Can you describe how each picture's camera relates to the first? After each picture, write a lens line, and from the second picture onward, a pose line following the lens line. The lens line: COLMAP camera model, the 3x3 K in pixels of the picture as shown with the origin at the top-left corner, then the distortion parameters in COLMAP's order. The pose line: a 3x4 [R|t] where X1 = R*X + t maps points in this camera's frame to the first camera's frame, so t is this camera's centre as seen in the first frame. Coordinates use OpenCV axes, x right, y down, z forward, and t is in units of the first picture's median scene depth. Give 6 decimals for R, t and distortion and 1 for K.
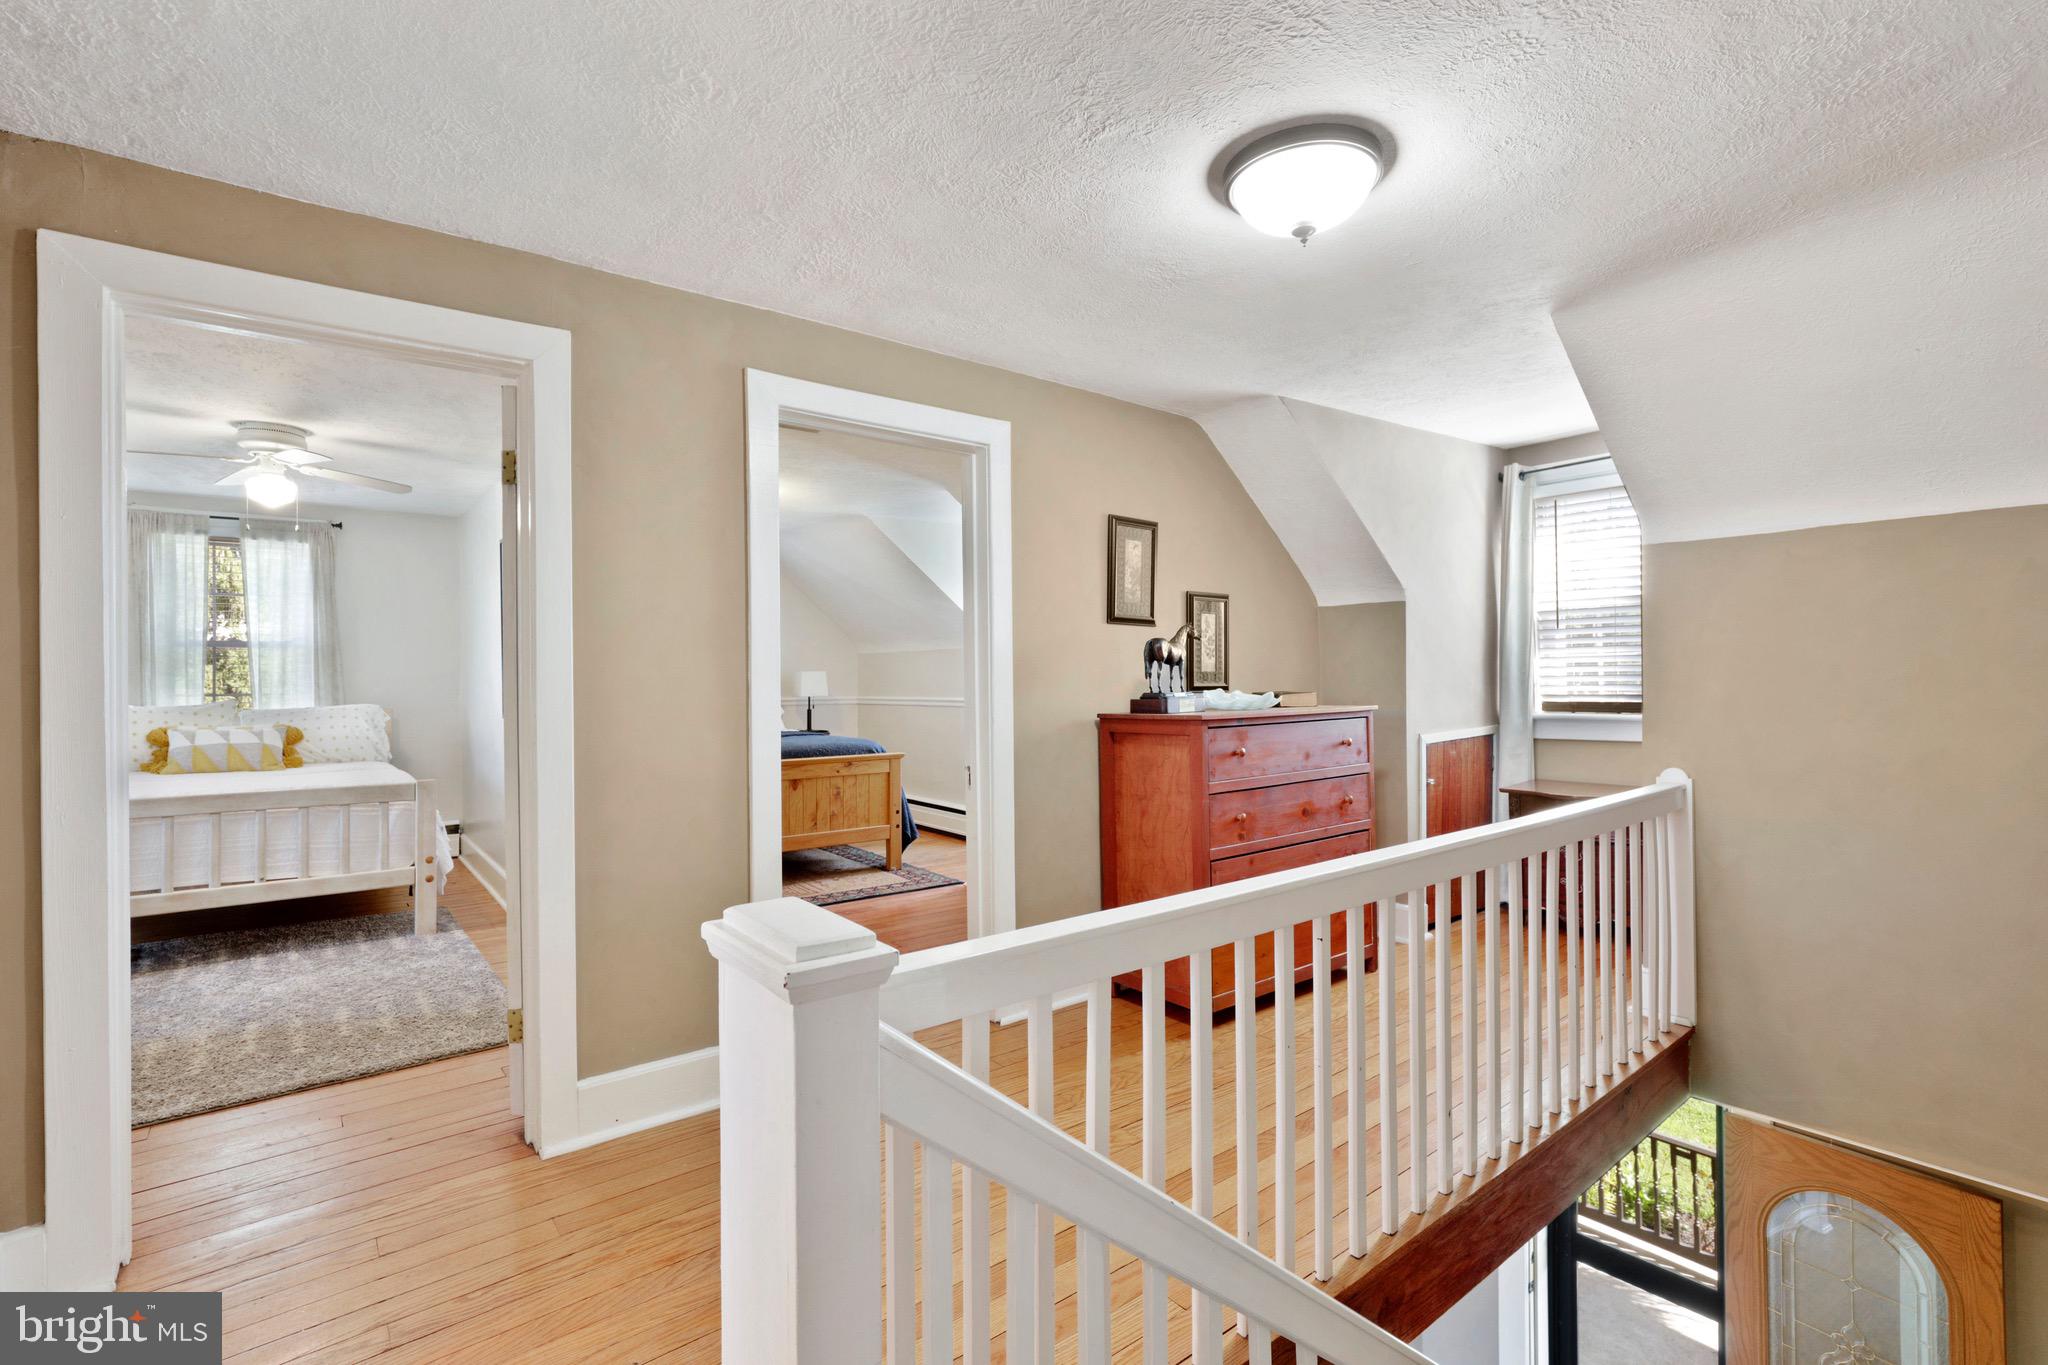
lens RADIAL K [[948.2, 0, 1018.9], [0, 948.2, 674.8], [0, 0, 1]] dist [-0.003276, -0.000026]
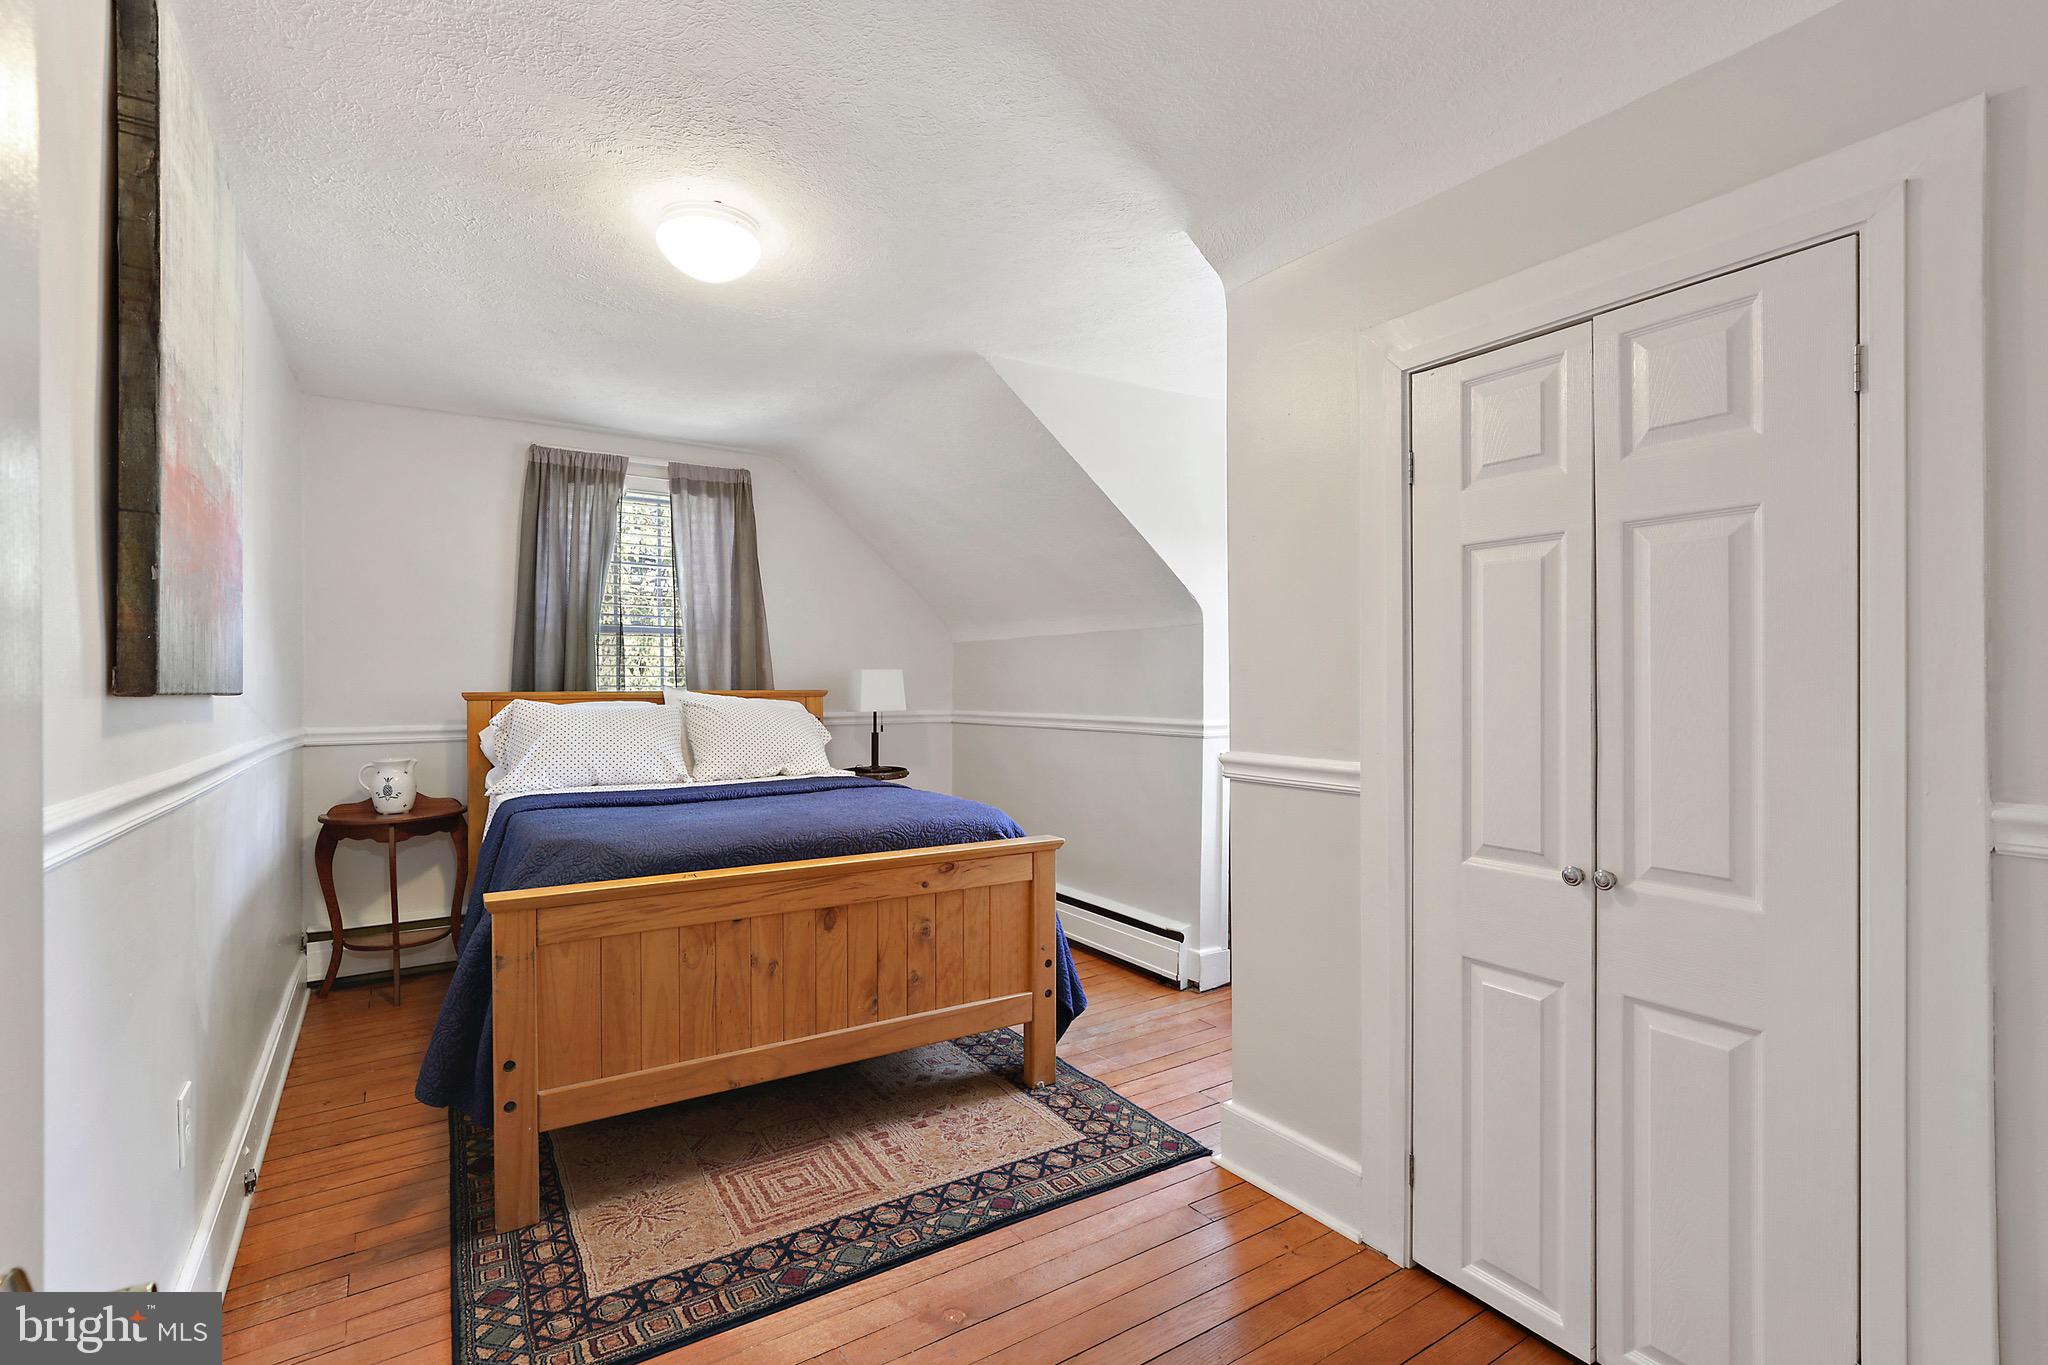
lens RADIAL K [[948.2, 0, 1024.4], [0, 948.2, 679.6], [0, 0, 1]] dist [-0.003276, -0.000026]
pose [[0.997009, 0.002528, -0.077249, -0.104054], [-0.002402, 0.999996, 0.001729, 0.002299], [0.077253, -0.001539, 0.997010, 0.529078]]
